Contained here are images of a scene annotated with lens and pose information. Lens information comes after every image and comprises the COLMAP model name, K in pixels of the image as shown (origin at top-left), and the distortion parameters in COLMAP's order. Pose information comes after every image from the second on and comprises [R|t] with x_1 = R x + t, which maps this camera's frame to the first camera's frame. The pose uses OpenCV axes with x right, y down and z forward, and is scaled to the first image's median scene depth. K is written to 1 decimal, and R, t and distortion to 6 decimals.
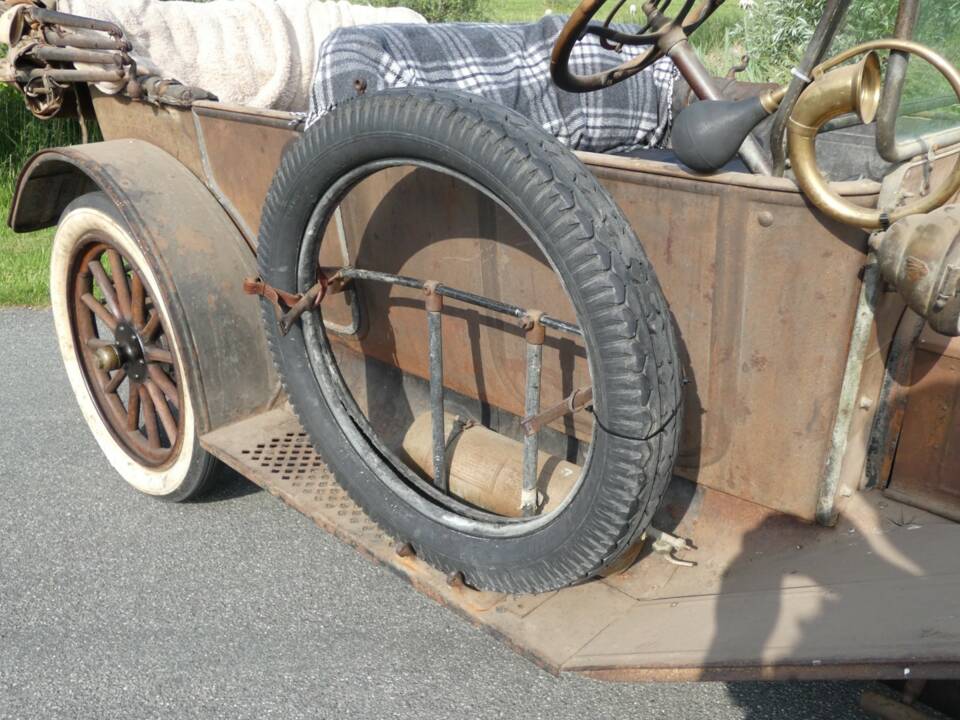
lens RADIAL K [[868.7, 0, 480.0], [0, 868.7, 382.3], [0, 0, 1]] dist [-0.013108, -0.008383]
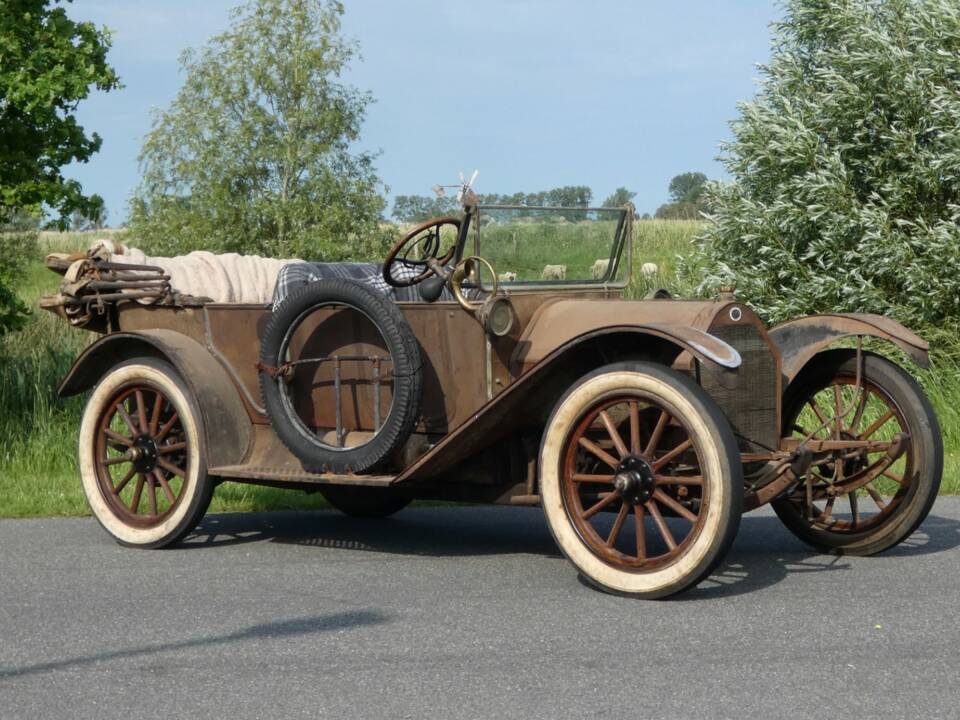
lens RADIAL K [[1995.4, 0, 496.9], [0, 1995.4, 281.1], [0, 0, 1]] dist [0.097642, -0.283739]
pose [[0.997511, -0.026529, 0.065323, 0.027096], [0.050180, 0.917970, -0.393463, 1.506826], [-0.049526, 0.395762, 0.917017, -3.334723]]
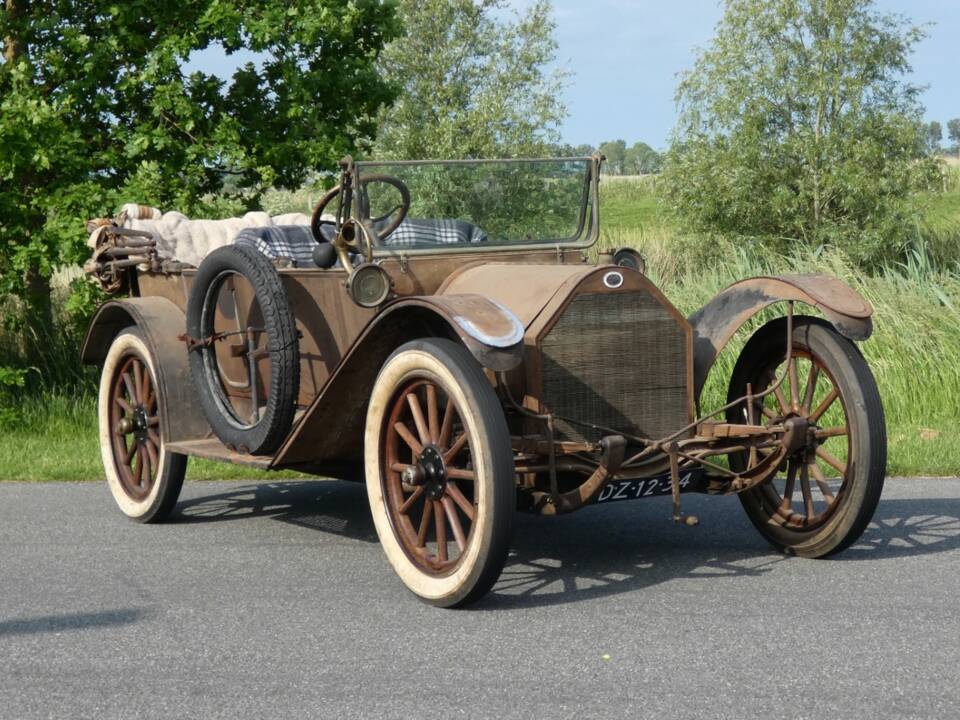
lens RADIAL K [[1995.4, 0, 496.9], [0, 1995.4, 281.1], [0, 0, 1]] dist [0.097642, -0.283739]
pose [[0.962341, -0.040417, -0.268822, 1.559743], [-0.061672, 0.930642, -0.360697, 1.278226], [0.264755, 0.363692, 0.893103, -2.804120]]
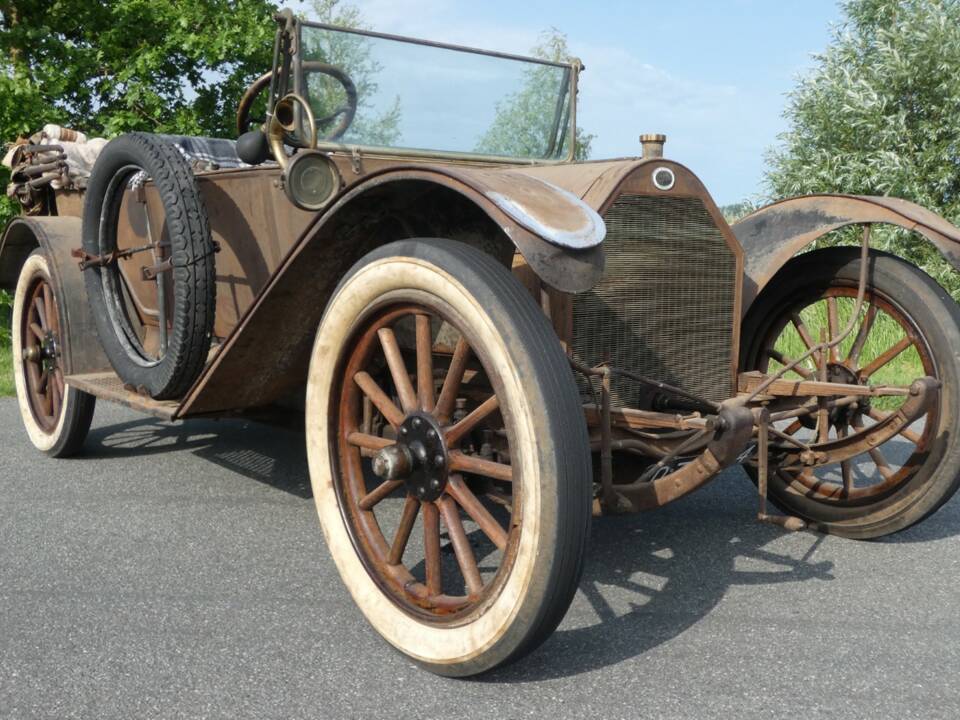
lens RADIAL K [[1002.0, 0, 536.4], [0, 1002.0, 350.9], [0, 0, 1]] dist [-0.026021, -0.016103]
pose [[0.995952, 0.003463, -0.089818, 0.744607], [-0.030109, 0.954381, -0.297071, 0.567338], [0.084692, 0.298573, 0.950622, -0.710184]]
